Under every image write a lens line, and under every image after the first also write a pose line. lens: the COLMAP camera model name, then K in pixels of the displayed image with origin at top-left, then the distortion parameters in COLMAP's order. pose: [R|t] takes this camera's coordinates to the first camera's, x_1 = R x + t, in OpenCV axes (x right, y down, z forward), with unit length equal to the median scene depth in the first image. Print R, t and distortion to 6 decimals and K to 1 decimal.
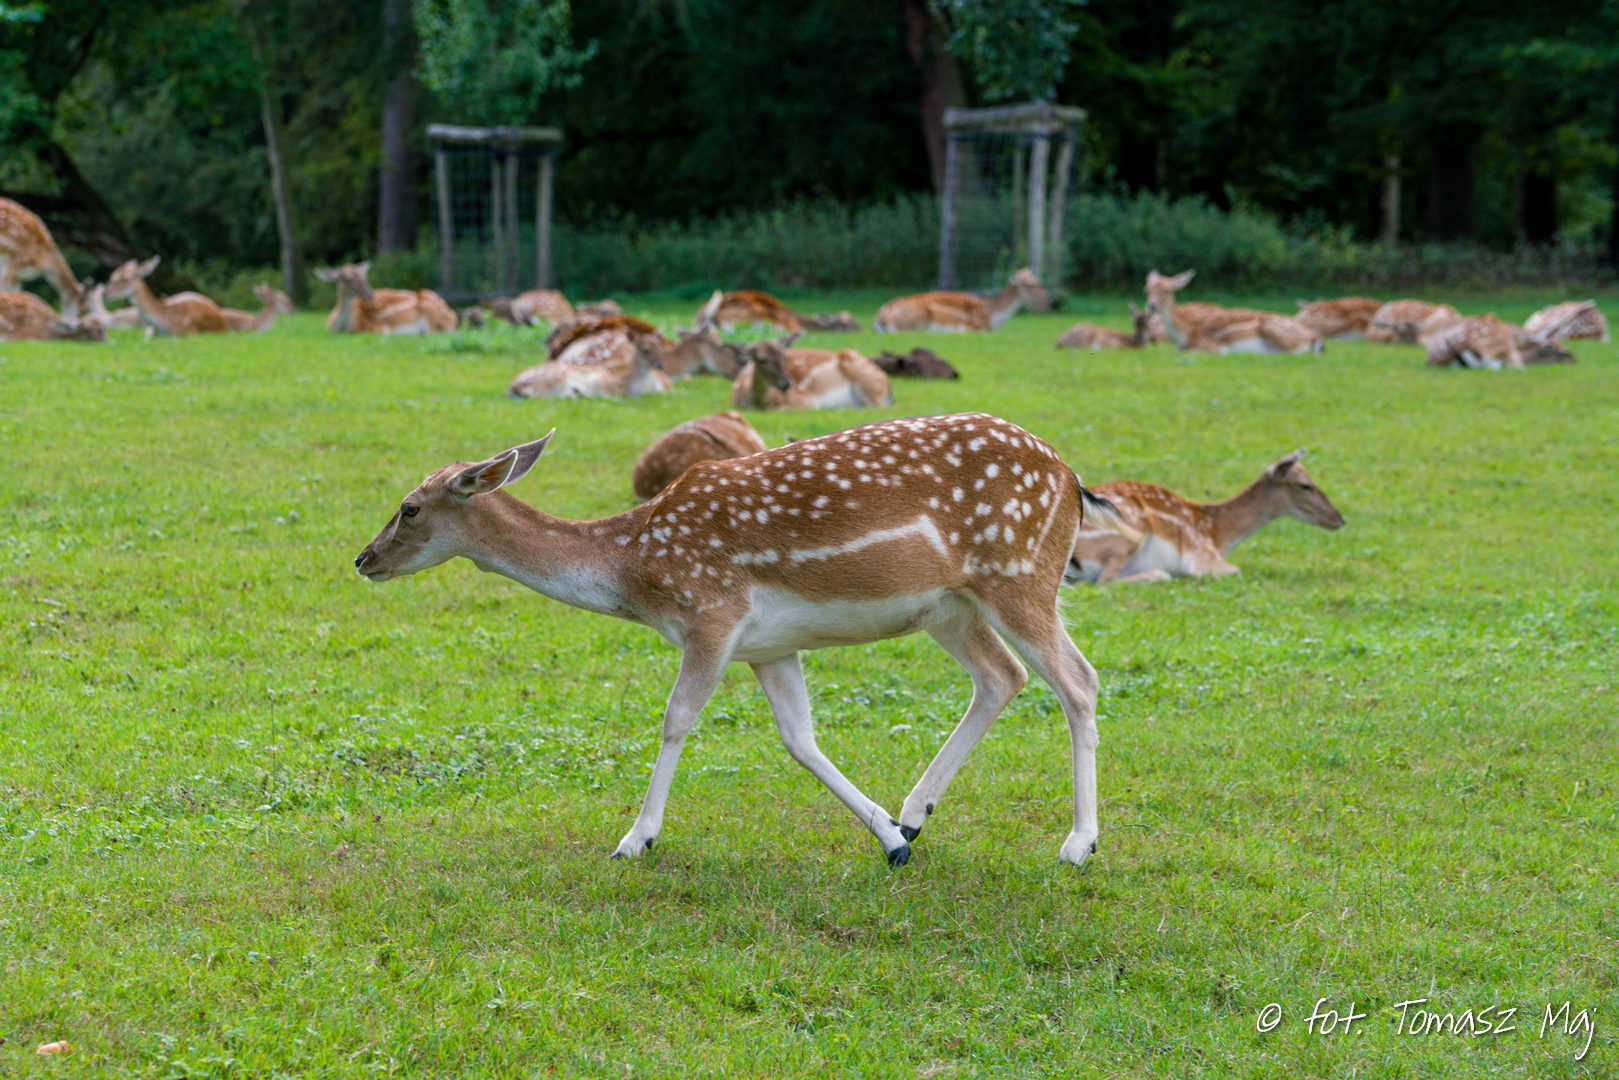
lens RADIAL K [[6644.7, 0, 809.5], [0, 6644.7, 539.3], [0, 0, 1]] dist [-0.160259, 0.000000]
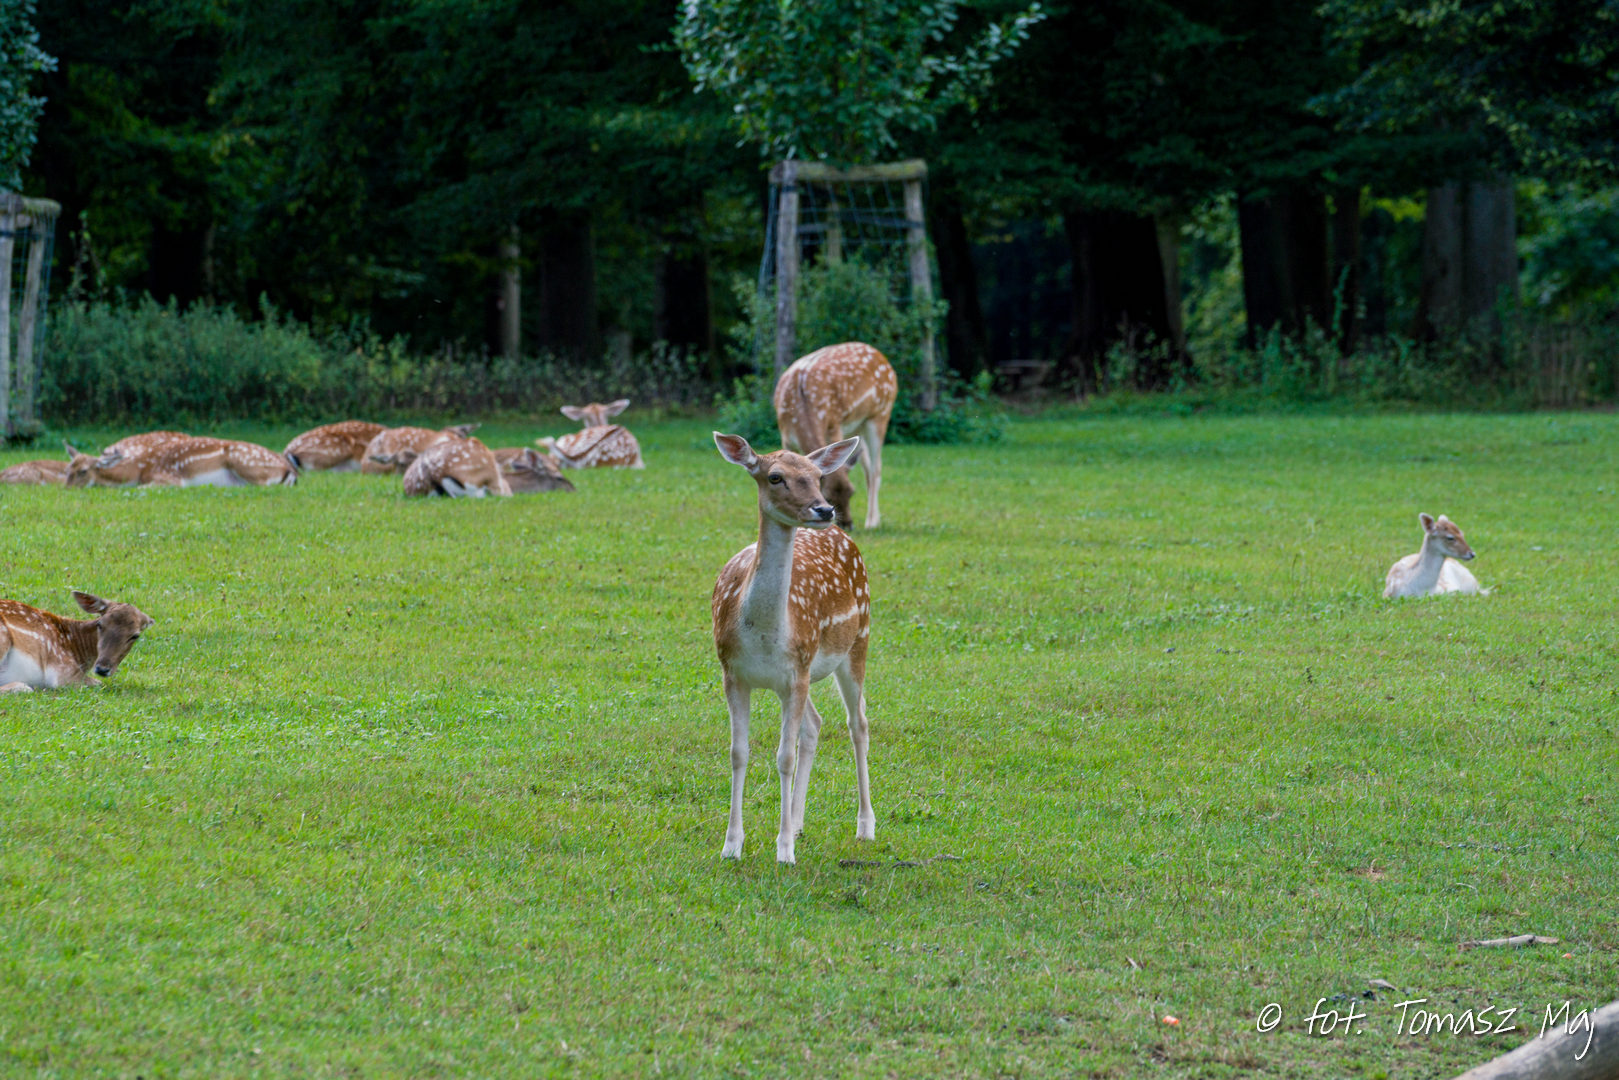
lens RADIAL K [[9294.6, 0, 809.7], [0, 9294.6, 541.3], [0, 0, 1]] dist [0.640148, 0.000000]
pose [[0.993691, -0.017214, 0.110822, 0.006630], [0.019967, 0.999518, -0.023786, 0.009243], [-0.110359, 0.025848, 0.993556, -0.214576]]
